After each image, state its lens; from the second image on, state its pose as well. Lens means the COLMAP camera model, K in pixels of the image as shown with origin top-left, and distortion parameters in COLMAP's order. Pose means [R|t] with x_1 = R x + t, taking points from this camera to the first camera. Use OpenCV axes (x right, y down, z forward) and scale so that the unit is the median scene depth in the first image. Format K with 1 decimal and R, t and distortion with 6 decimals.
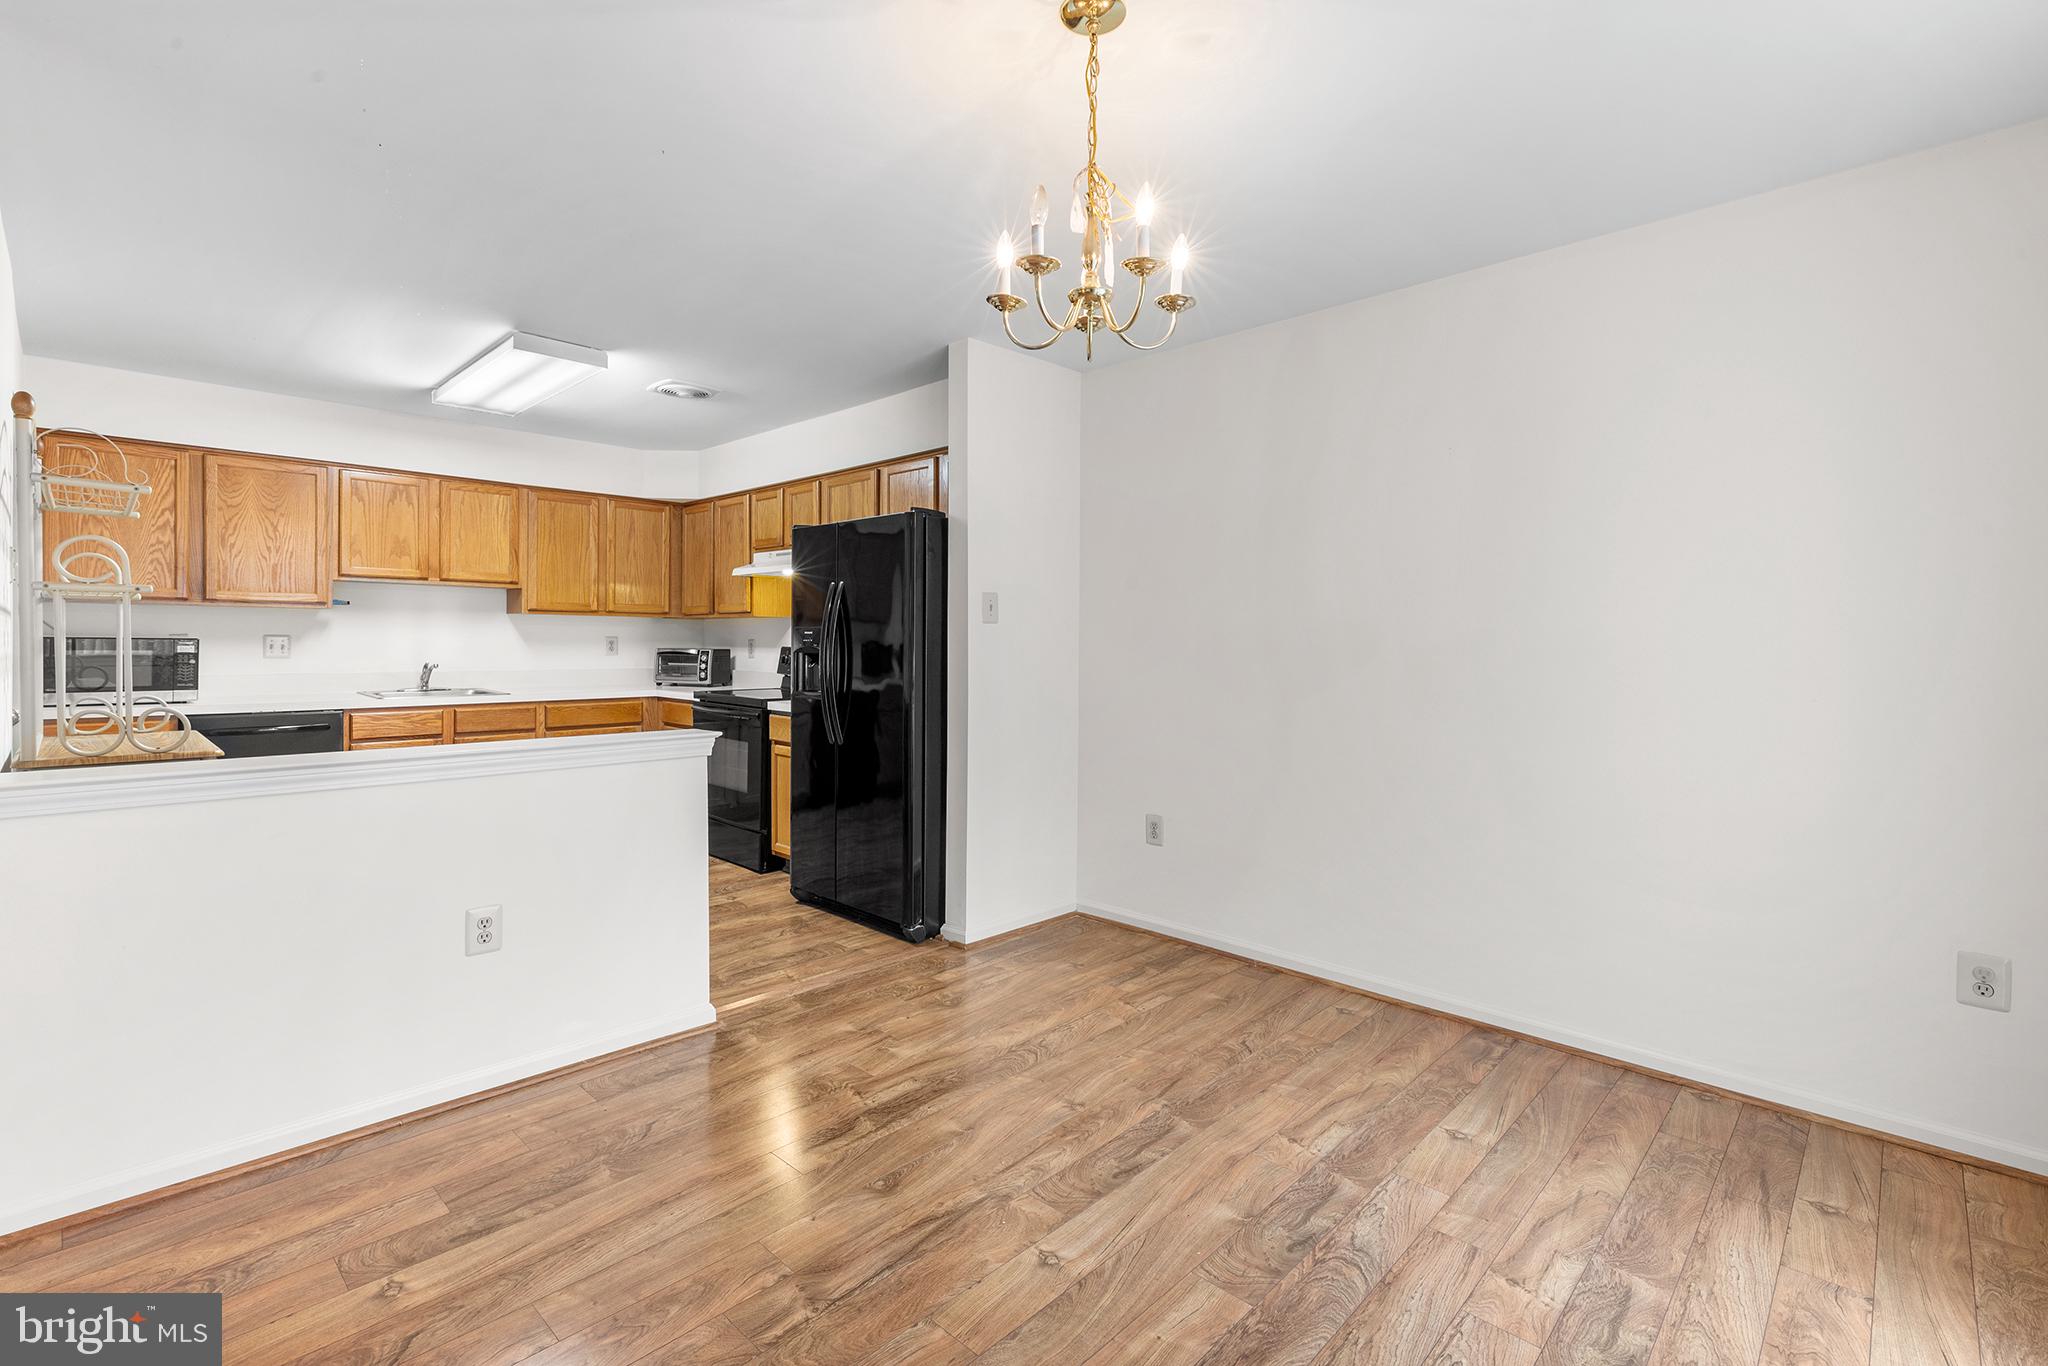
lens RADIAL K [[938.5, 0, 1035.1], [0, 938.5, 647.3], [0, 0, 1]] dist [0.002103, 0.000288]
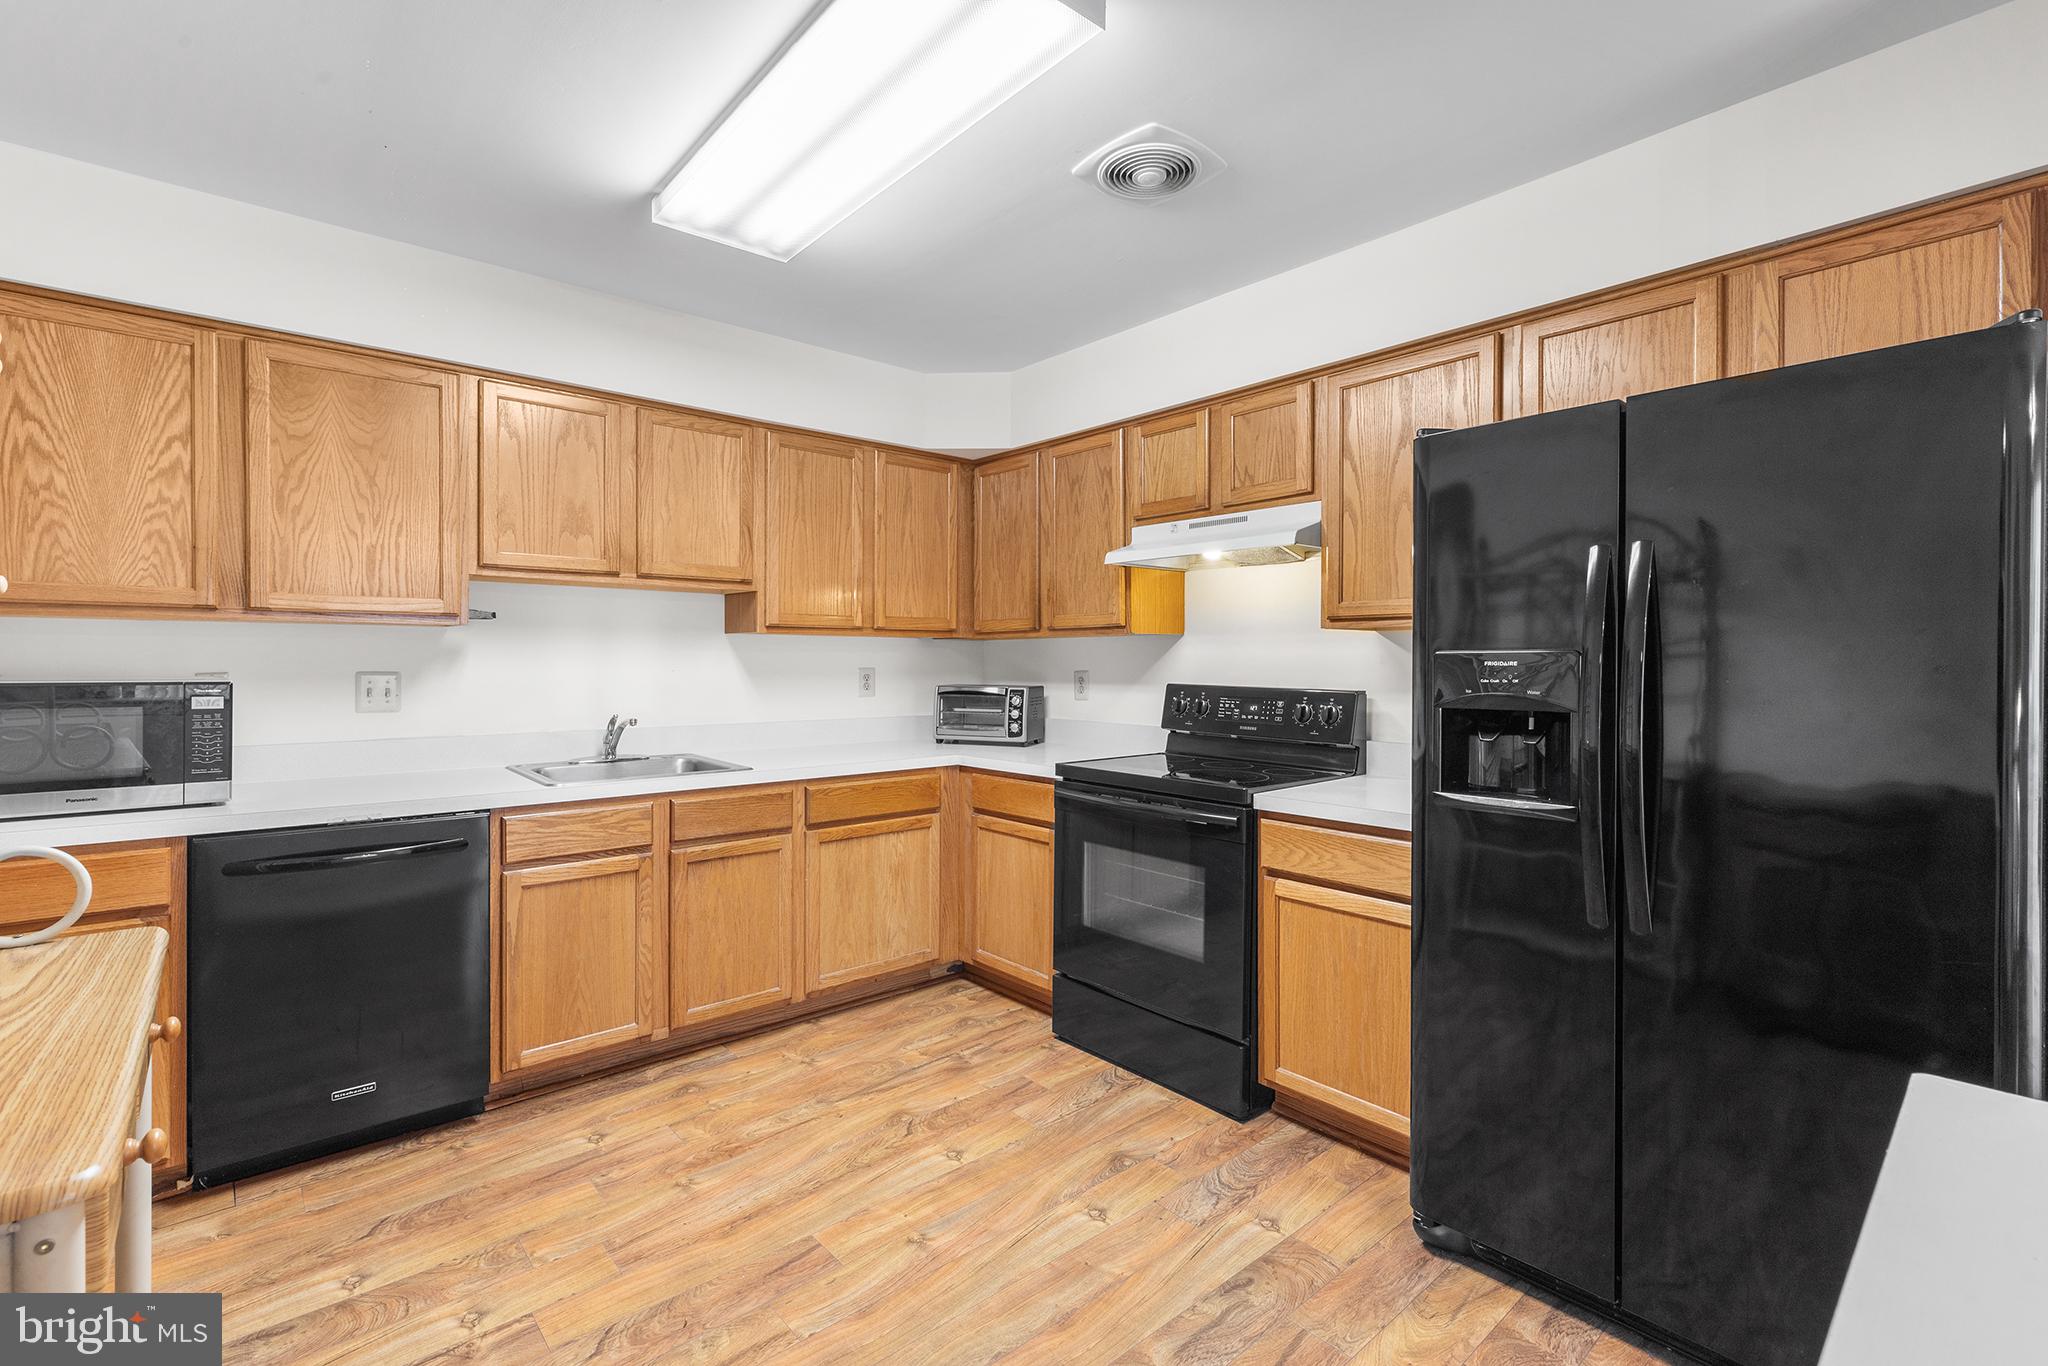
lens RADIAL K [[926.6, 0, 1025.5], [0, 926.6, 666.4], [0, 0, 1]] dist [0.004368, 0.000495]
pose [[0.996187, -0.006499, -0.086998, -0.360877], [0.006240, 0.999975, -0.003244, -0.012214], [0.087017, 0.002689, 0.996203, 0.466582]]
